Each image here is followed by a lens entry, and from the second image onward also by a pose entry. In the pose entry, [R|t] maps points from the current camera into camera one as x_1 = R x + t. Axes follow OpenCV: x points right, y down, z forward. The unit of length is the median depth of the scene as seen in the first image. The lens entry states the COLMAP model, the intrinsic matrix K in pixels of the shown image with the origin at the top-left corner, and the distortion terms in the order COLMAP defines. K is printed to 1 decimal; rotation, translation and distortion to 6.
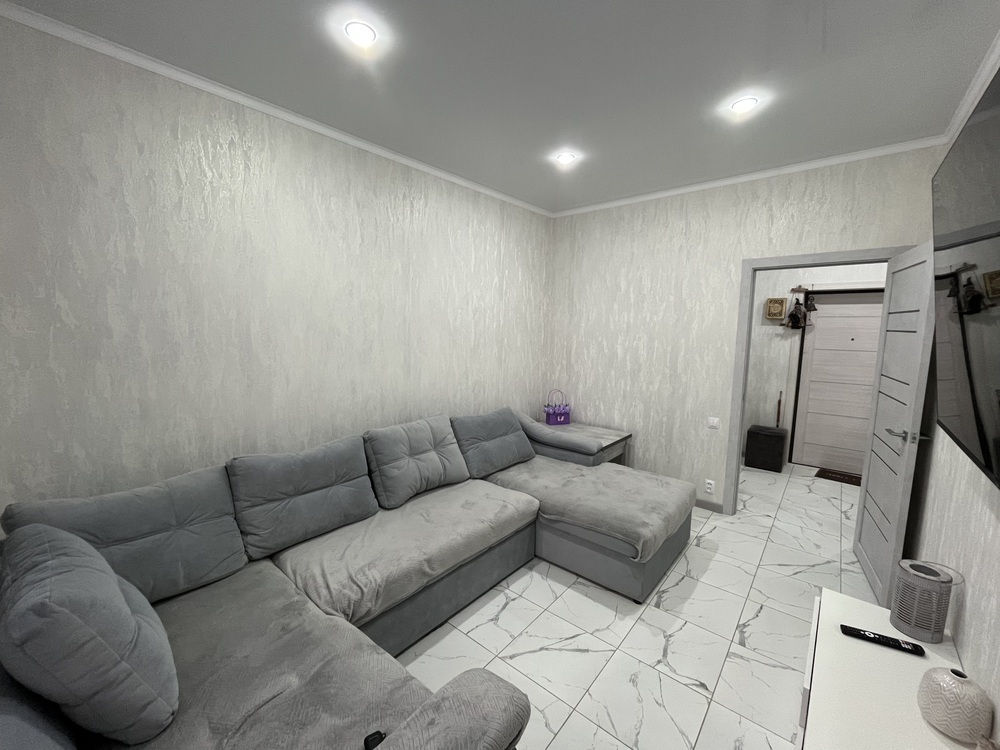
lens RADIAL K [[405.4, 0, 500.4], [0, 405.4, 373.9], [0, 0, 1]] dist [-0.003675, -0.000061]
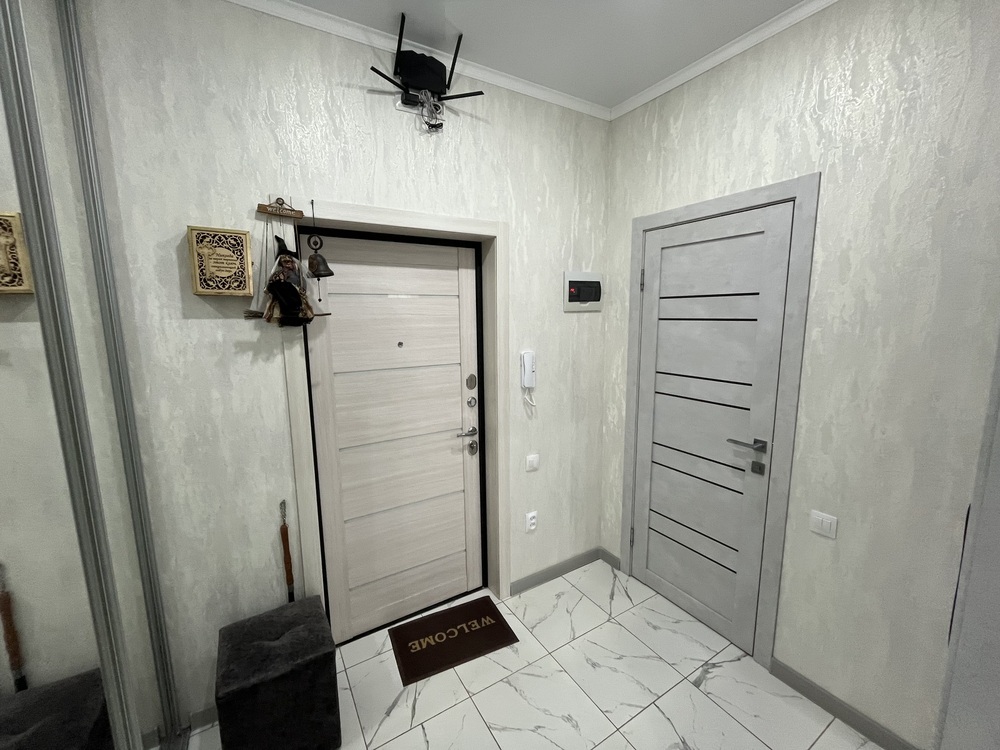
lens RADIAL K [[405.4, 0, 498.3], [0, 405.4, 373.4], [0, 0, 1]] dist [-0.003675, -0.000061]
pose [[0.328986, -0.148214, 0.932631, 0.451112], [0.128959, 0.985405, 0.111111, -0.085721], [-0.935488, 0.083718, 0.343298, 0.706692]]
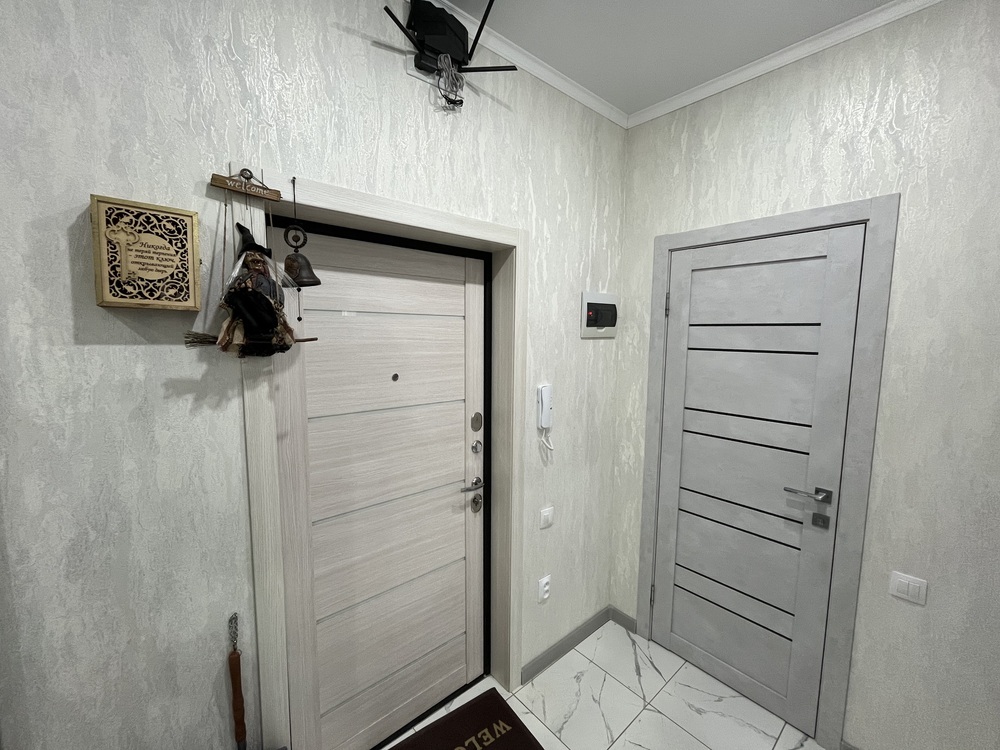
lens RADIAL K [[405.4, 0, 498.3], [0, 405.4, 373.7], [0, 0, 1]] dist [-0.003675, -0.000061]
pose [[0.171314, -0.104565, 0.979652, 0.514229], [0.112033, 0.989970, 0.086074, -0.104313], [-0.978826, 0.095008, 0.181310, 0.808653]]
